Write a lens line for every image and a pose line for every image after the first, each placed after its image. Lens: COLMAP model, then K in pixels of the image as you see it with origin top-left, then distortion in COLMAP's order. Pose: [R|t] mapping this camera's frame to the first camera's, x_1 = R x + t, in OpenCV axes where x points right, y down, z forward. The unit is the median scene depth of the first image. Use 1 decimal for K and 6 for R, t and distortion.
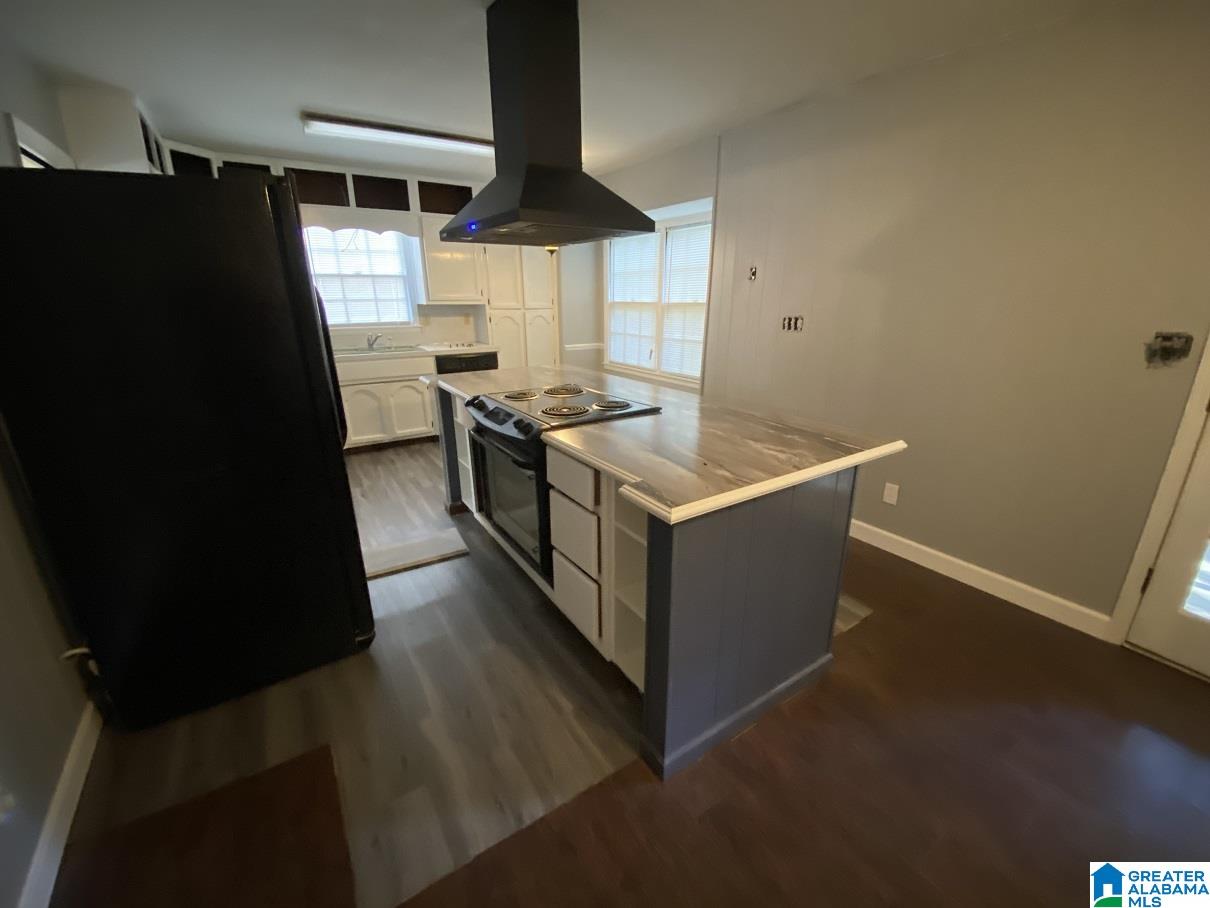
lens RADIAL K [[497.3, 0, 609.9], [0, 497.3, 456.8], [0, 0, 1]] dist [0.011205, -0.000748]
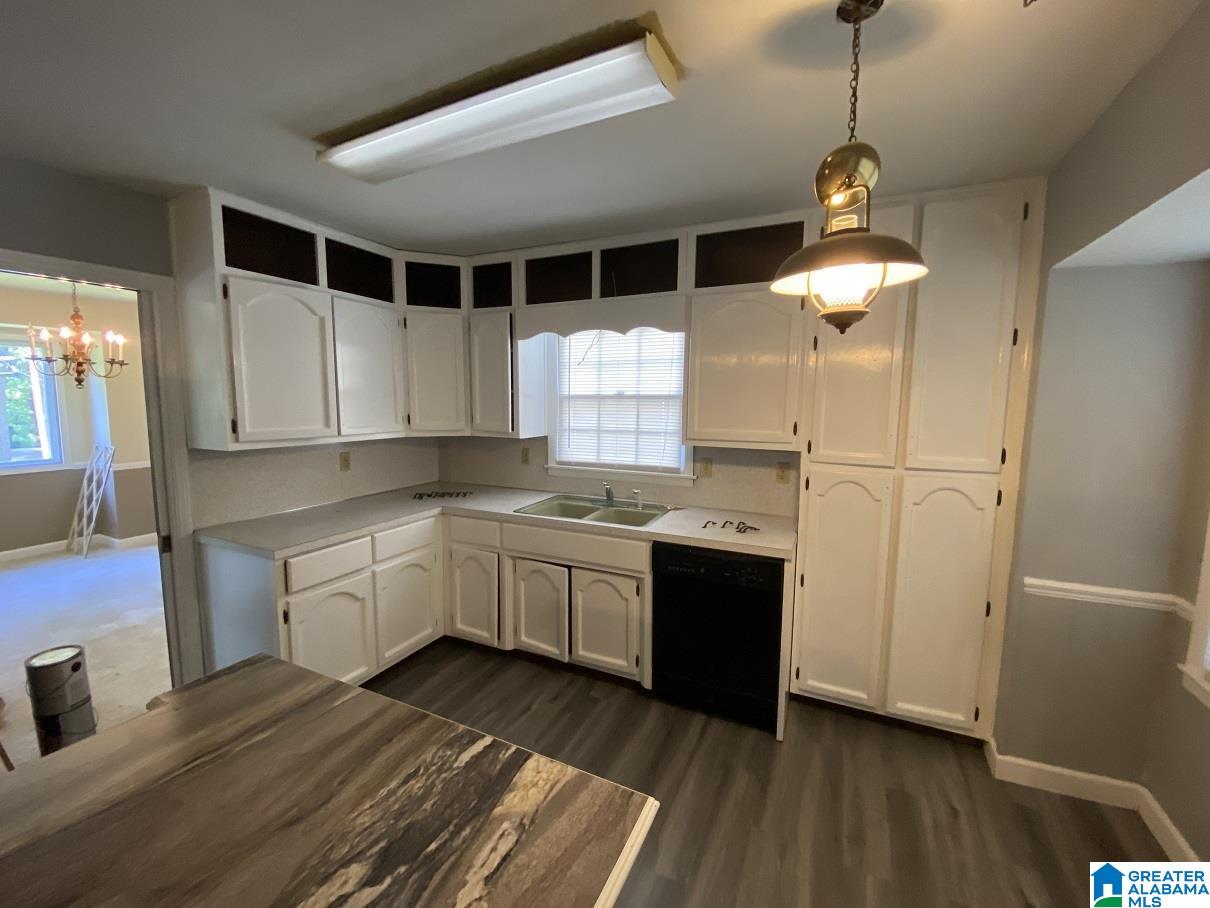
lens RADIAL K [[497.3, 0, 600.5], [0, 497.3, 458.0], [0, 0, 1]] dist [0.011205, -0.000748]
pose [[0.514032, 0.104805, -0.851344, 0.055553], [-0.270061, 0.961807, -0.044657, -0.238726], [0.814148, 0.252870, 0.522704, 0.629602]]
